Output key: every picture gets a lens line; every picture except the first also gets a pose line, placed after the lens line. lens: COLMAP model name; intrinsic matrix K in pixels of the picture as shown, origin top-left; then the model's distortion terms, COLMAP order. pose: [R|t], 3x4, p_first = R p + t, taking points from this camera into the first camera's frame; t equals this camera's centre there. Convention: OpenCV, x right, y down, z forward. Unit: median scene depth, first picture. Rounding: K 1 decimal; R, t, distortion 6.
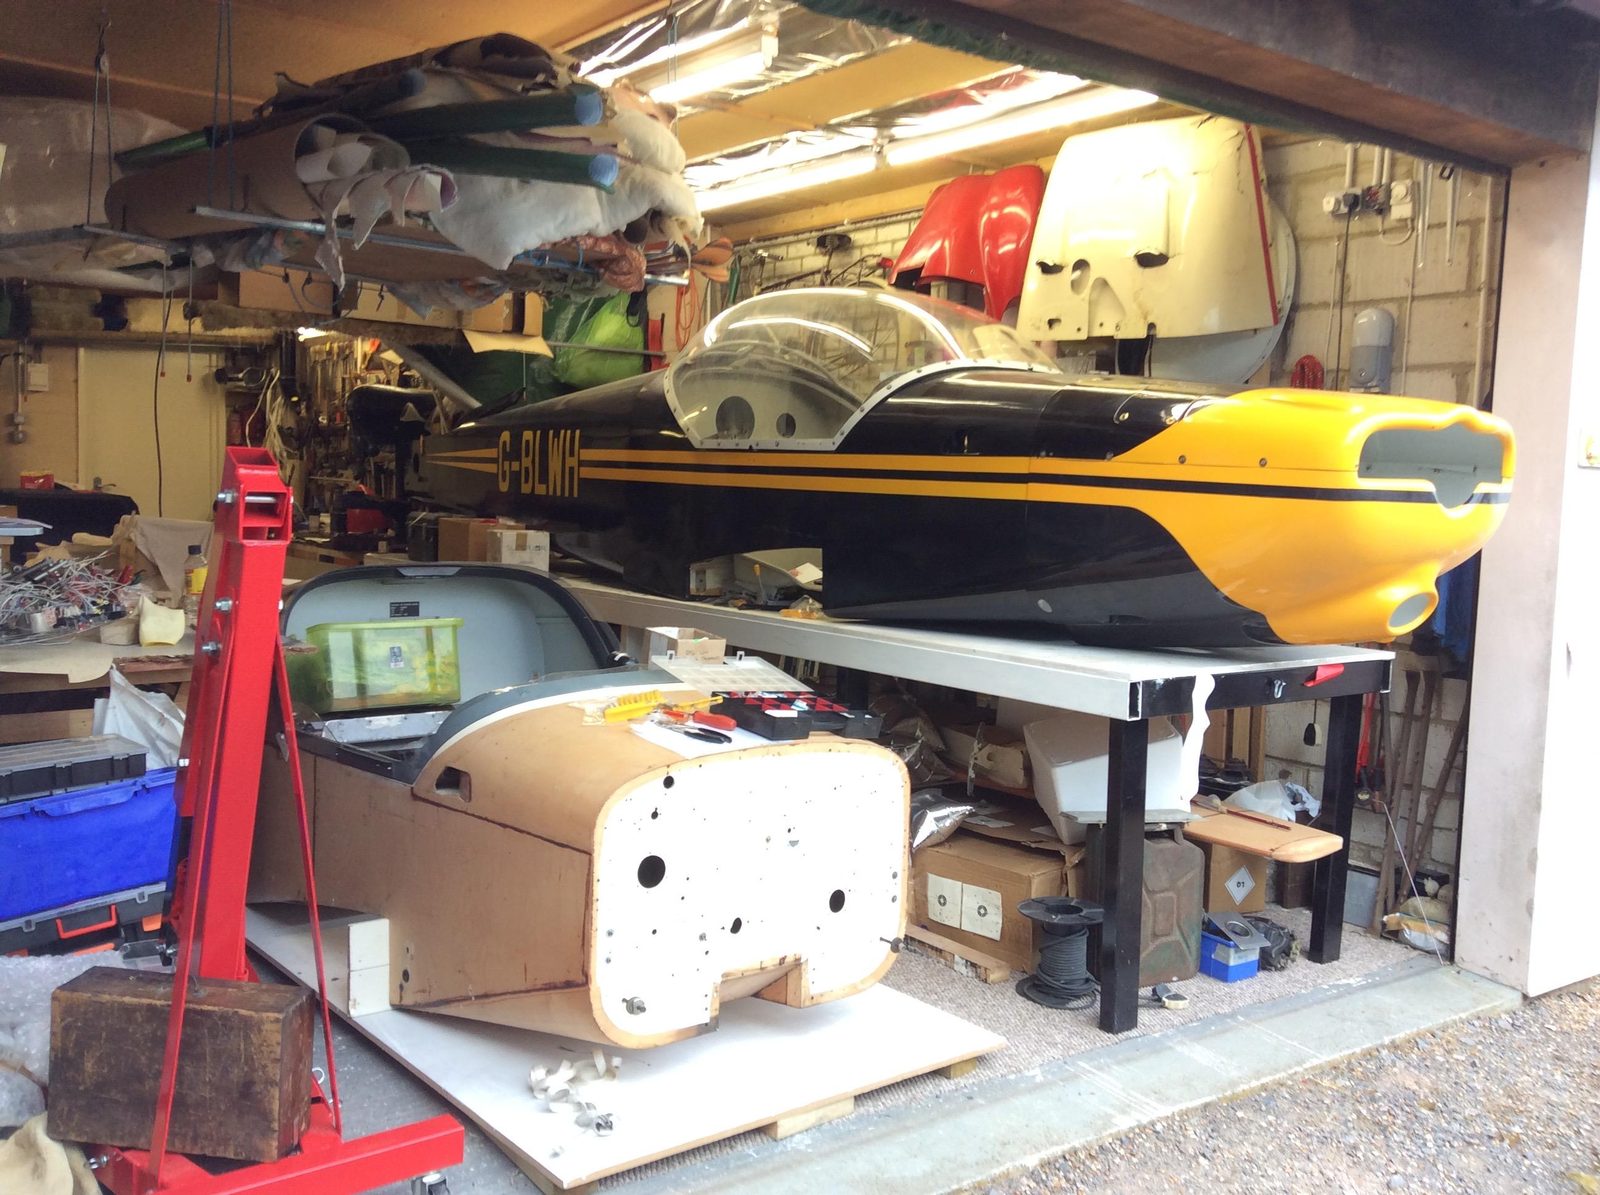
lens RADIAL K [[1342.3, 0, 800.0], [0, 1342.3, 597.5], [0, 0, 1]] dist [-0.043206, 0.004890]
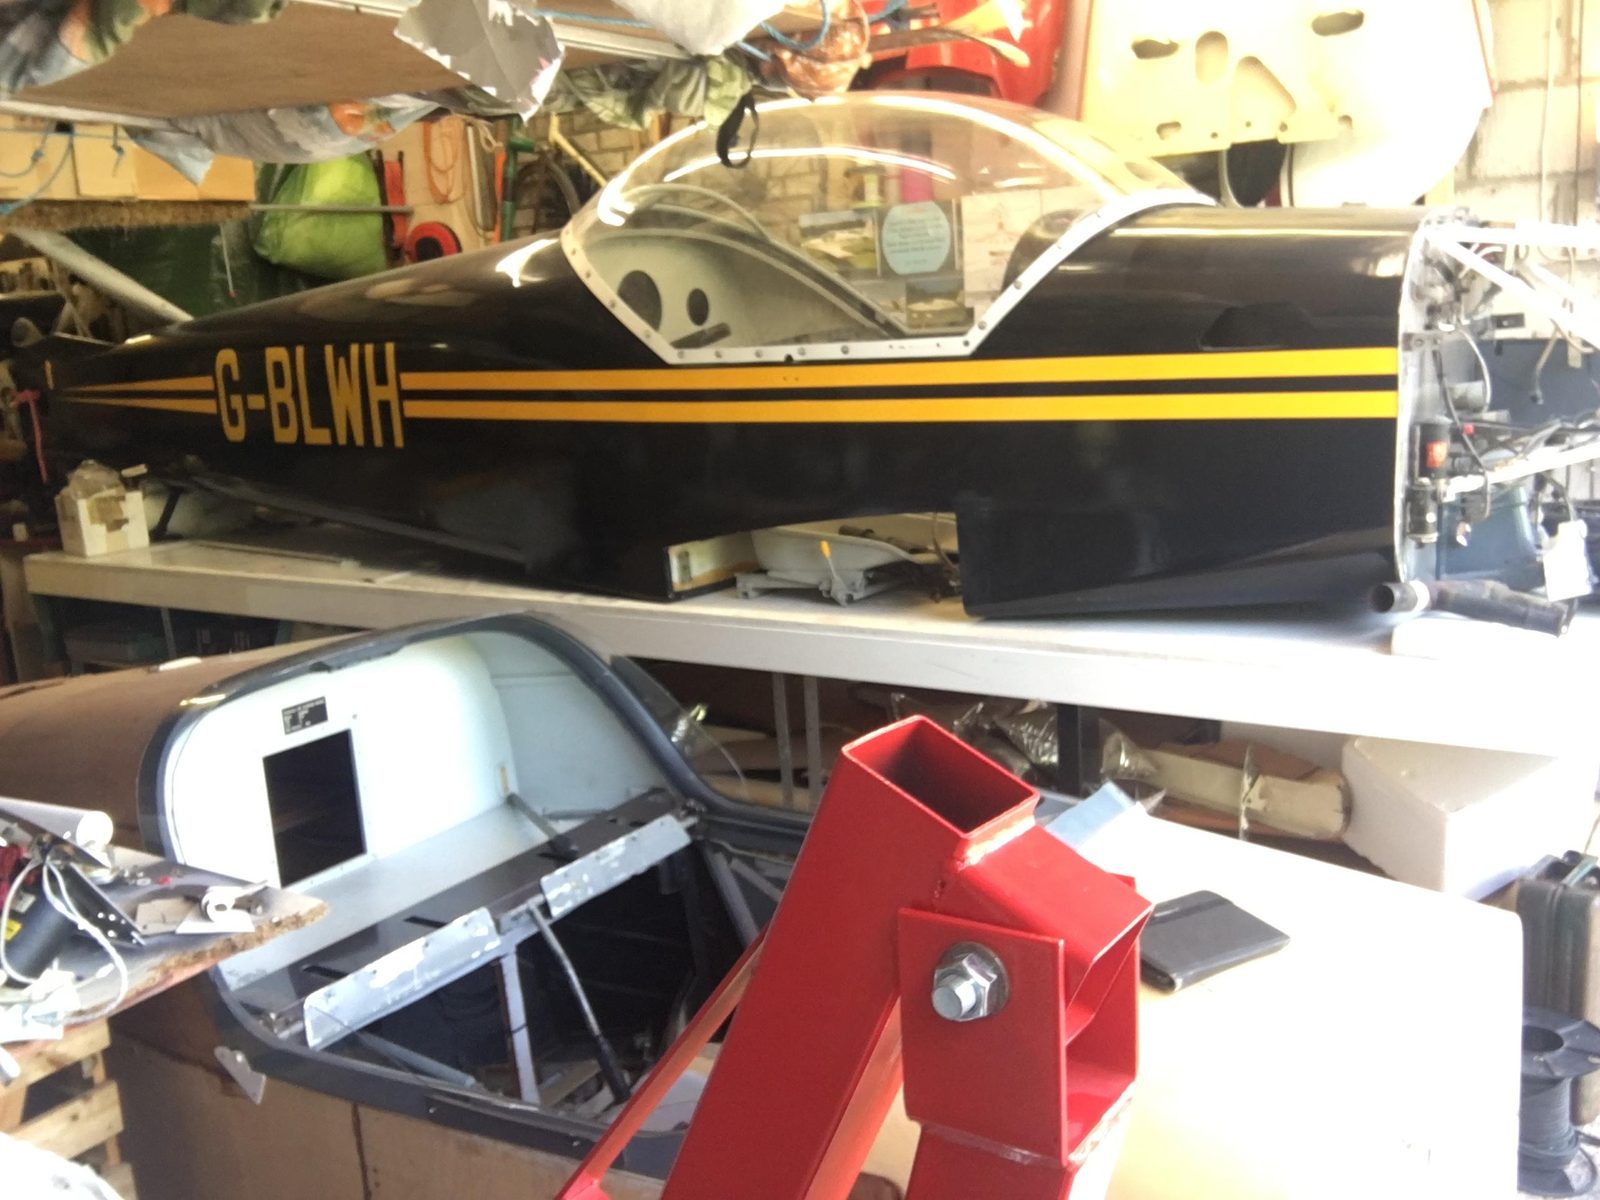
lens RADIAL K [[1342.3, 0, 800.0], [0, 1342.3, 600.0], [0, 0, 1]] dist [-0.043206, 0.004890]
pose [[0.944600, -0.160990, 0.286031, -0.182795], [0.122419, 0.981370, 0.148076, -0.074784], [-0.304541, -0.104857, 0.946710, 0.319333]]
